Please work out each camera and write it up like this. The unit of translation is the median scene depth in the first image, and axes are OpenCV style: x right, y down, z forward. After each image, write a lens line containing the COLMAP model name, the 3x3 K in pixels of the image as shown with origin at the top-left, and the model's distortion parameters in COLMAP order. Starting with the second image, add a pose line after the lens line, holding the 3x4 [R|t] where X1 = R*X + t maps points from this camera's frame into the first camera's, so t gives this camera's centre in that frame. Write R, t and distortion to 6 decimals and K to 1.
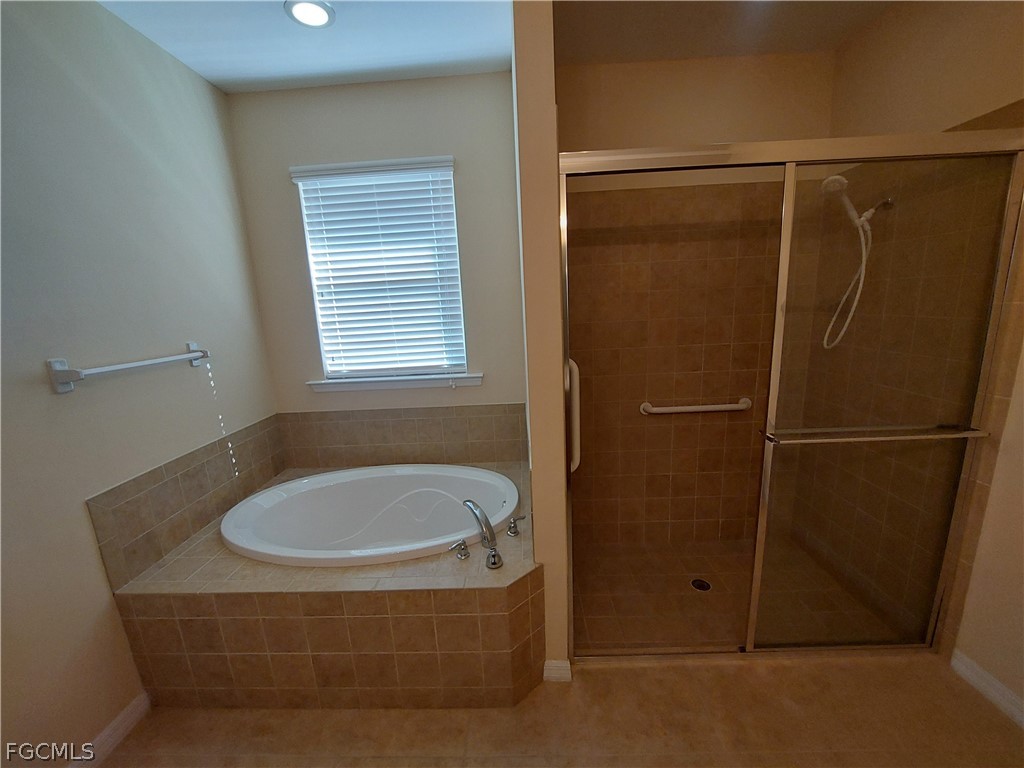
lens RADIAL K [[418.8, 0, 506.8], [0, 418.8, 389.3], [0, 0, 1]] dist [-0.010209, -0.002073]
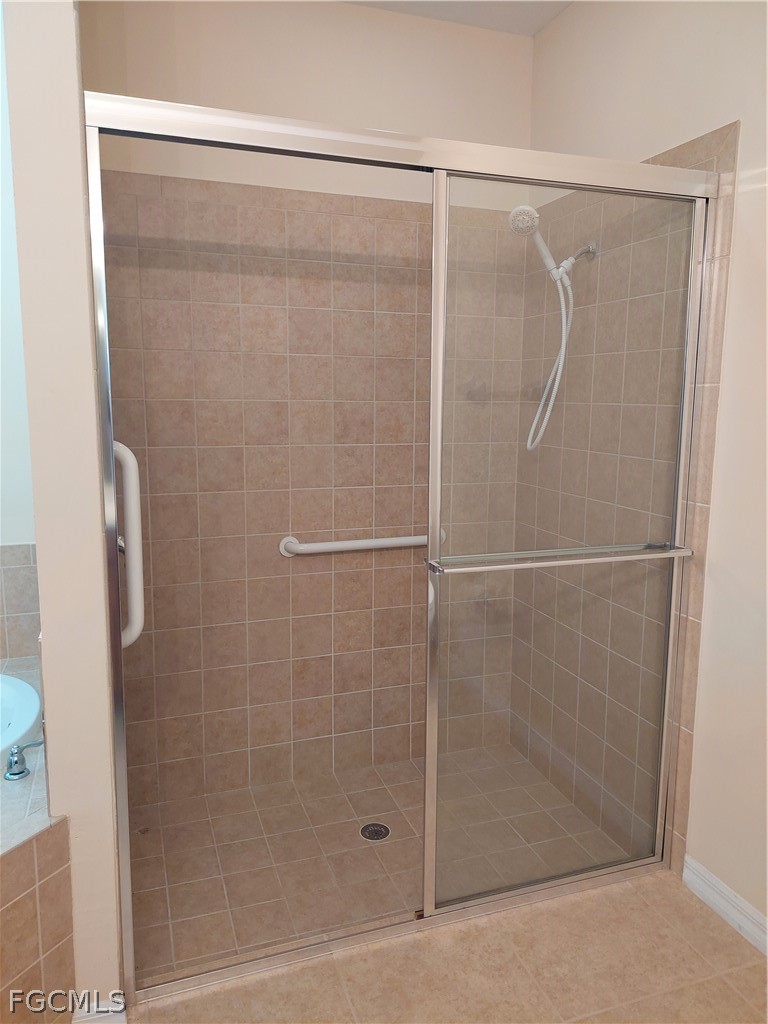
lens RADIAL K [[745.8, 0, 389.2], [0, 745.8, 490.0], [0, 0, 1]] dist [0.050050, -0.051608]
pose [[0.928413, 0.004689, 0.371521, 0.087972], [0.023393, 0.997199, -0.071043, 0.058976], [-0.370814, 0.074649, 0.925702, -0.077173]]
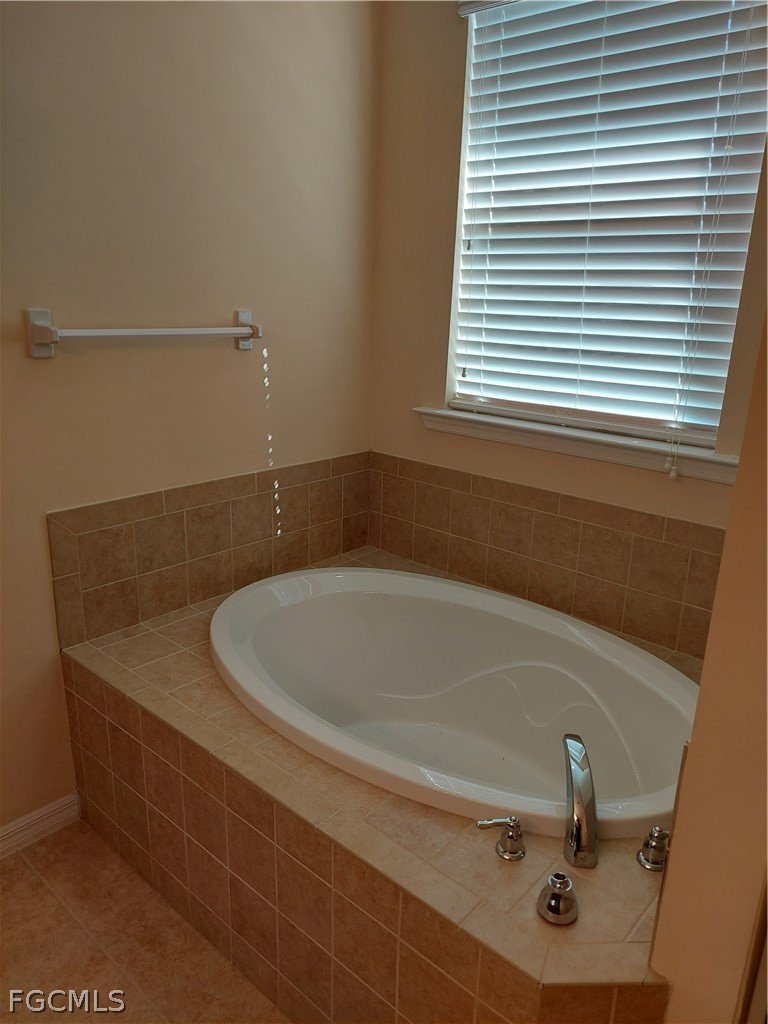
lens RADIAL K [[745.8, 0, 389.0], [0, 745.8, 513.6], [0, 0, 1]] dist [0.050050, -0.051608]
pose [[0.769443, 0.256858, -0.584791, 0.146761], [-0.198030, 0.966394, 0.163911, -0.046794], [0.607241, -0.010314, 0.794451, 0.245852]]
